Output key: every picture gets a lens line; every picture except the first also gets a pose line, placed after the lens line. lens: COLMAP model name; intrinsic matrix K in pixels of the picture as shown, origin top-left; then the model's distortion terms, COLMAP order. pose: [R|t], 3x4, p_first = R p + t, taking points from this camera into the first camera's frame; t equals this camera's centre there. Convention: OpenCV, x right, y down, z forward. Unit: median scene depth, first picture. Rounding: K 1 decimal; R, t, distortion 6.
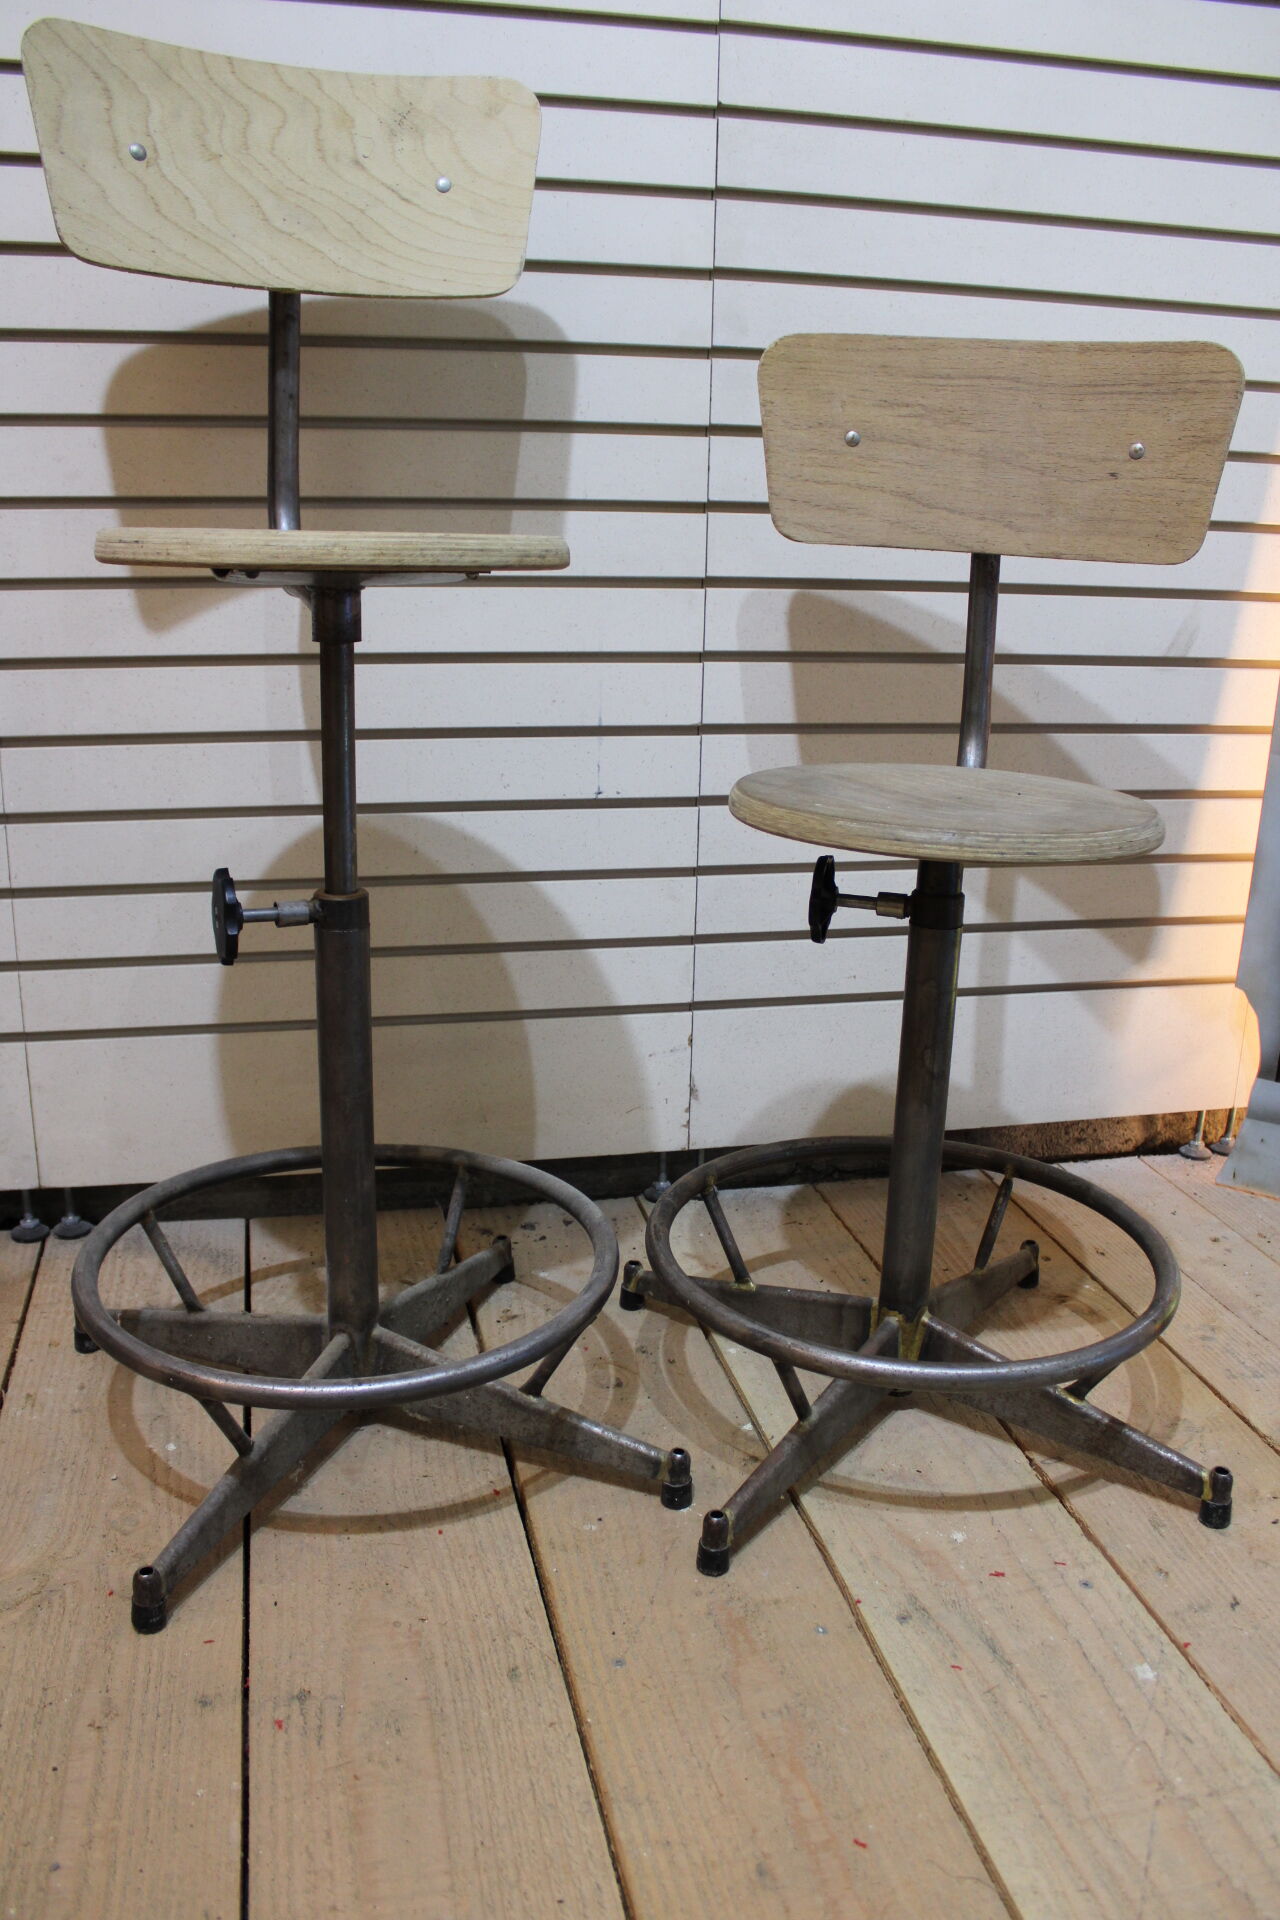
lens RADIAL K [[1584.1, 0, 634.6], [0, 1584.1, 963.5], [0, 0, 1]] dist [-0.149263, 0.114592]
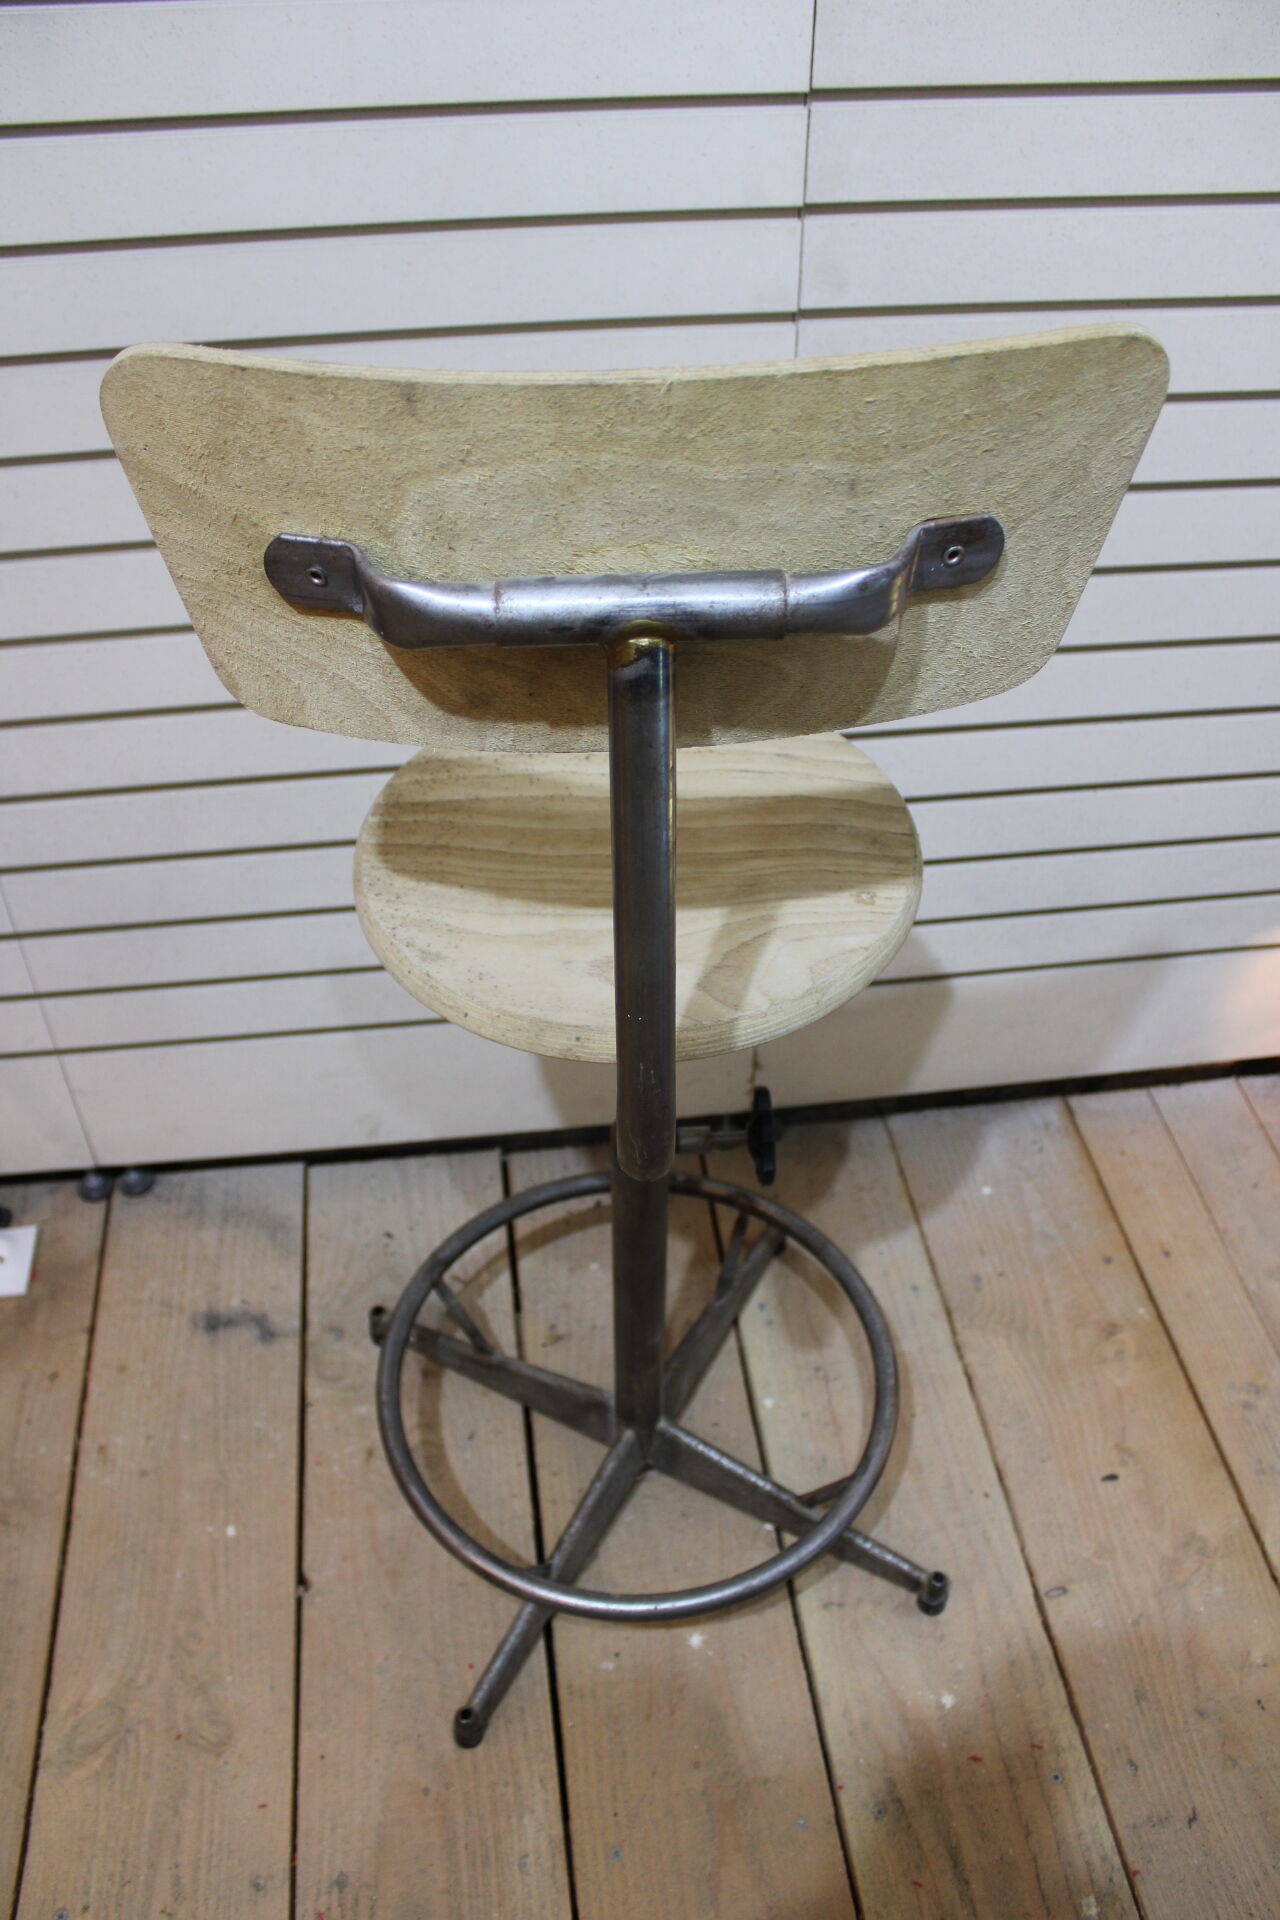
lens RADIAL K [[1584.1, 0, 633.1], [0, 1584.1, 970.9], [0, 0, 1]] dist [-0.149263, 0.114592]
pose [[0.995166, 0.043994, -0.087806, 0.064274], [-0.002095, 0.903361, 0.428876, -0.552980], [0.098188, -0.426619, 0.899086, 0.241714]]
